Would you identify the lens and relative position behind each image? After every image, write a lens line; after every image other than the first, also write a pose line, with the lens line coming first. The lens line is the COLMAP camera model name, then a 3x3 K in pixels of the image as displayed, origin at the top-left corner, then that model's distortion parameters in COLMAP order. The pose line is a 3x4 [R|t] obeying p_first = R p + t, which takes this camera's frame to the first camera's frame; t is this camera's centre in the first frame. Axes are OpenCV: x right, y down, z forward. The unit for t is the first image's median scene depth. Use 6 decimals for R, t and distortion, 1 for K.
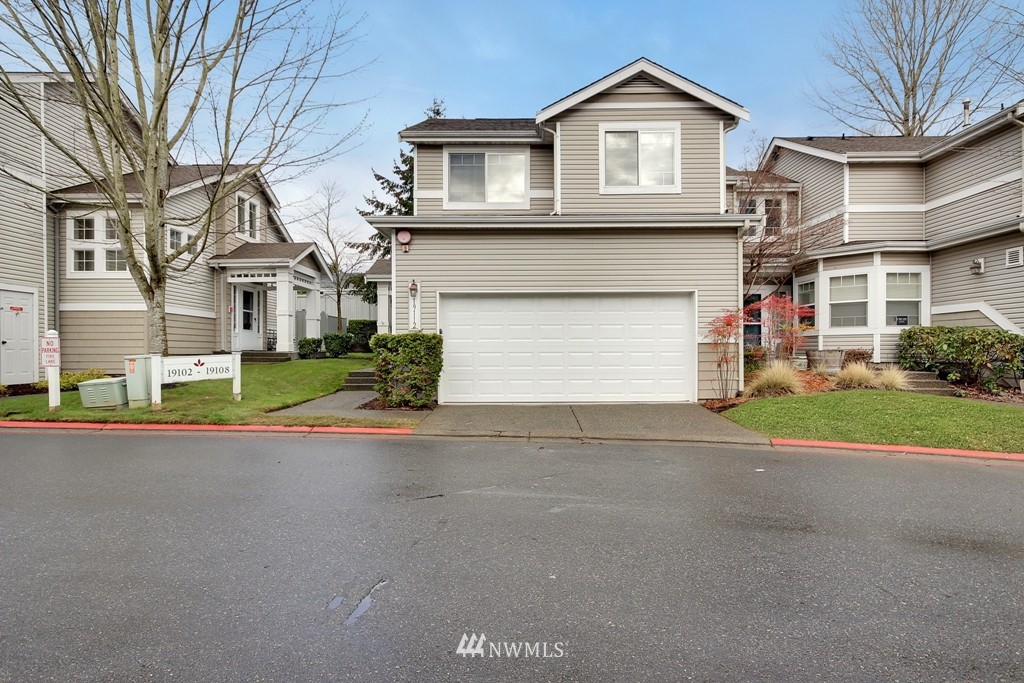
lens RADIAL K [[524.9, 0, 512.6], [0, 524.9, 344.2], [0, 0, 1]] dist [-0.002200, 0.000153]
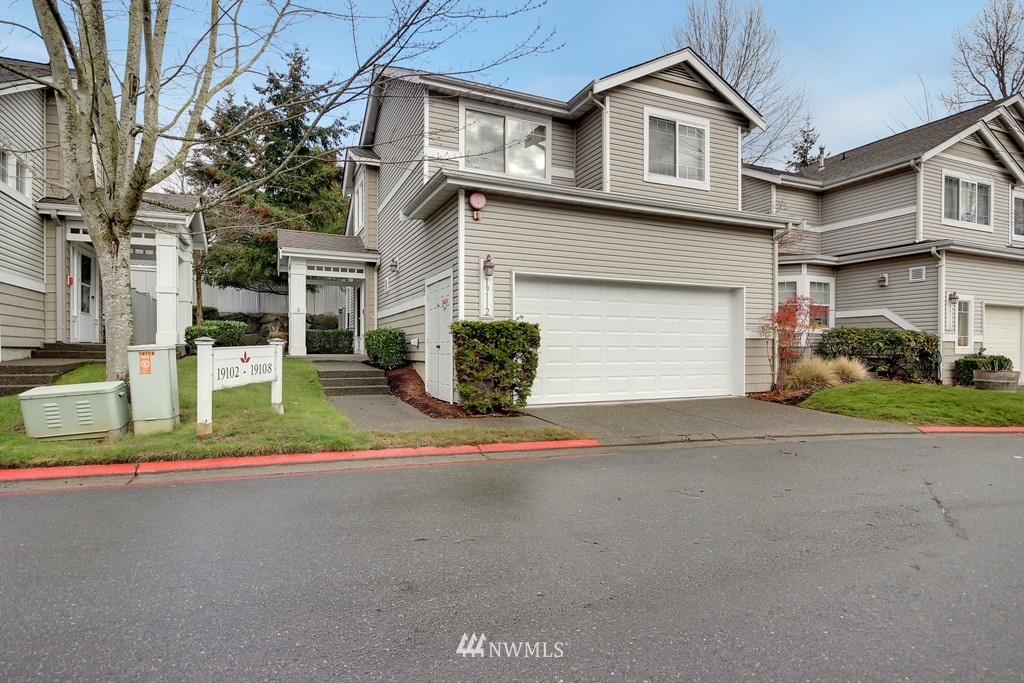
lens RADIAL K [[532.3, 0, 510.5], [0, 532.3, 344.5], [0, 0, 1]] dist [0.002937, 0.000980]
pose [[0.912029, 0.009080, 0.410025, -0.452111], [-0.010470, 0.999945, 0.001143, 0.012464], [-0.409991, -0.005336, 0.912074, 0.217569]]
